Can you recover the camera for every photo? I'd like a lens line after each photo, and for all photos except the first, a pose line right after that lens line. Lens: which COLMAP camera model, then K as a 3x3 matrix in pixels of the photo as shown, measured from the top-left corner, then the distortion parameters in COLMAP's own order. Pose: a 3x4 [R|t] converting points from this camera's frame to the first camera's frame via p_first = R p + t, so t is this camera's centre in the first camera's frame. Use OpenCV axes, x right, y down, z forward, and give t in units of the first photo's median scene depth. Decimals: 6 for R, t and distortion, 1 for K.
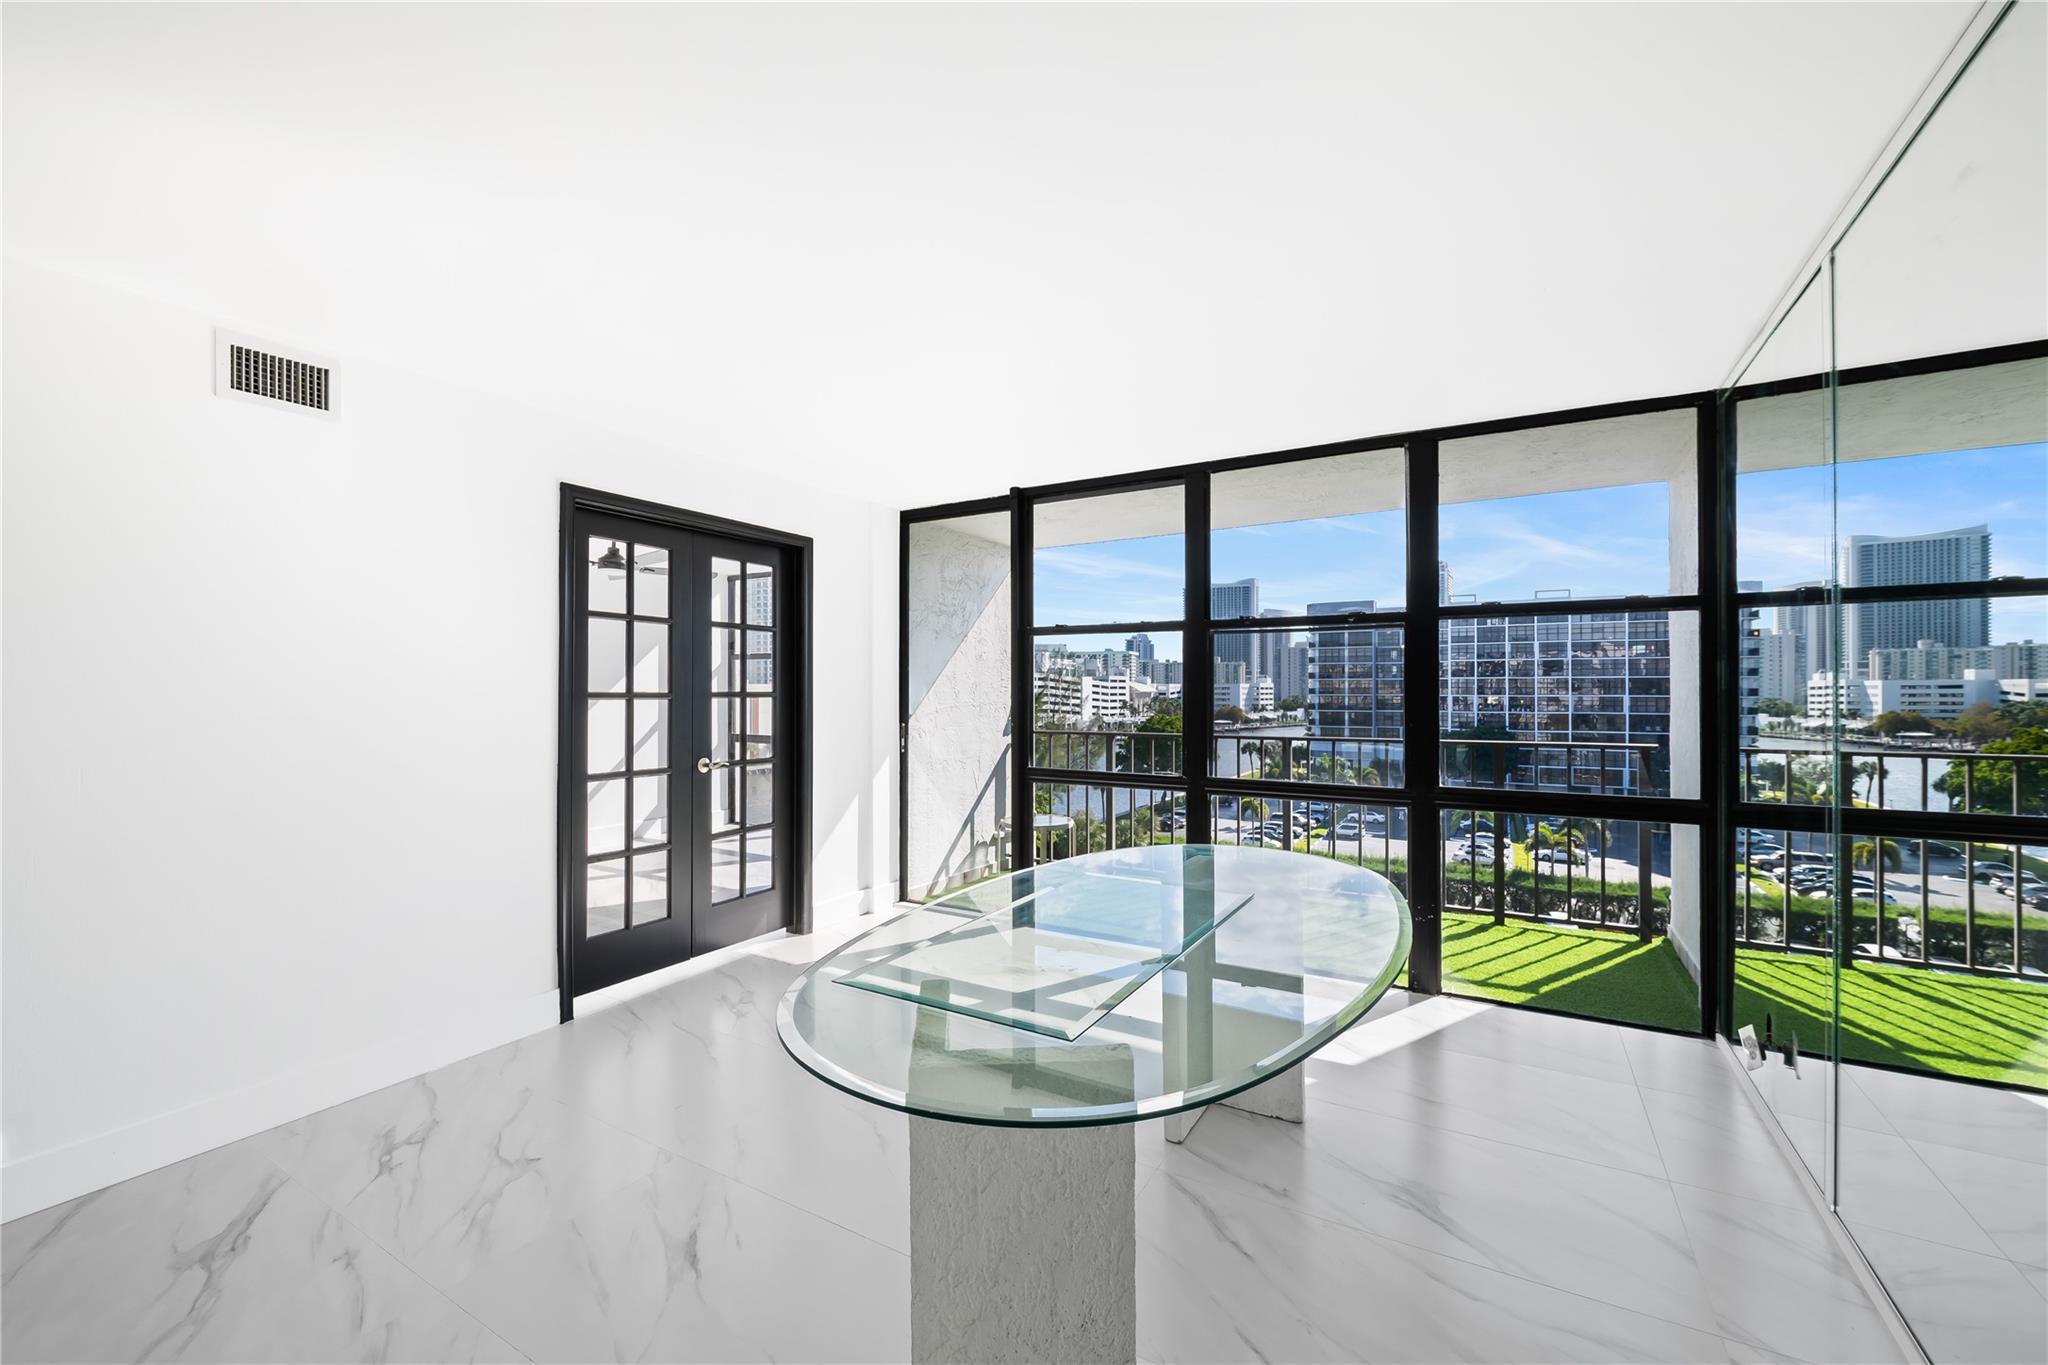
lens RADIAL K [[808.7, 0, 1029.7], [0, 808.7, 693.9], [0, 0, 1]] dist [-0.008137, -0.000719]
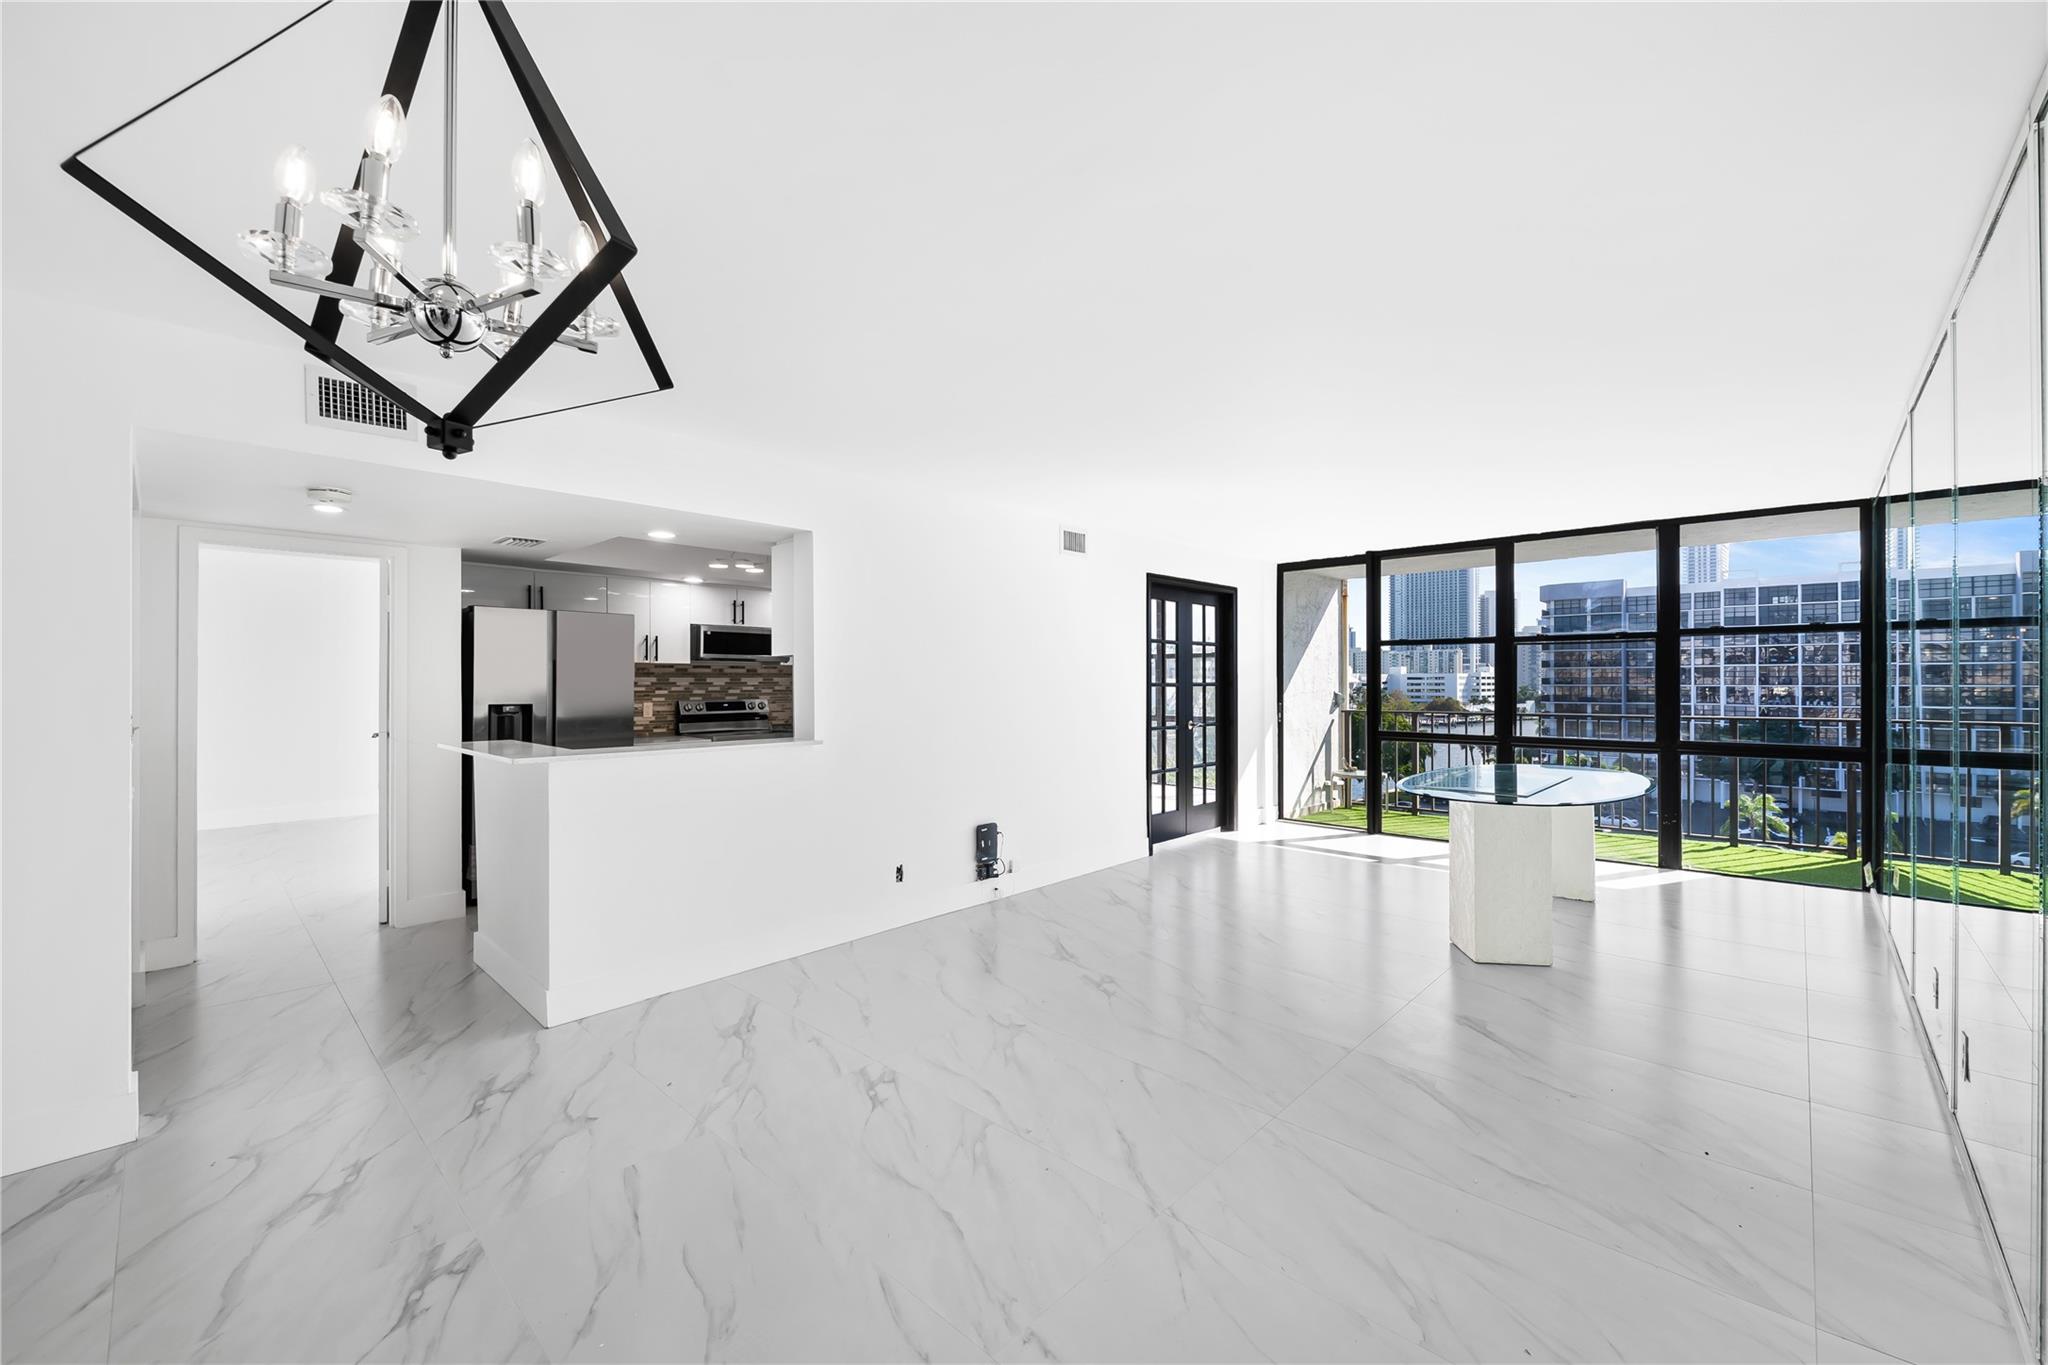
lens RADIAL K [[808.7, 0, 1020.6], [0, 808.7, 690.6], [0, 0, 1]] dist [-0.008137, -0.000719]
pose [[0.971455, 0.001253, -0.237220, -0.241004], [0.000562, 0.999971, 0.007583, 0.000541], [0.237223, -0.007499, 0.971426, -0.535500]]
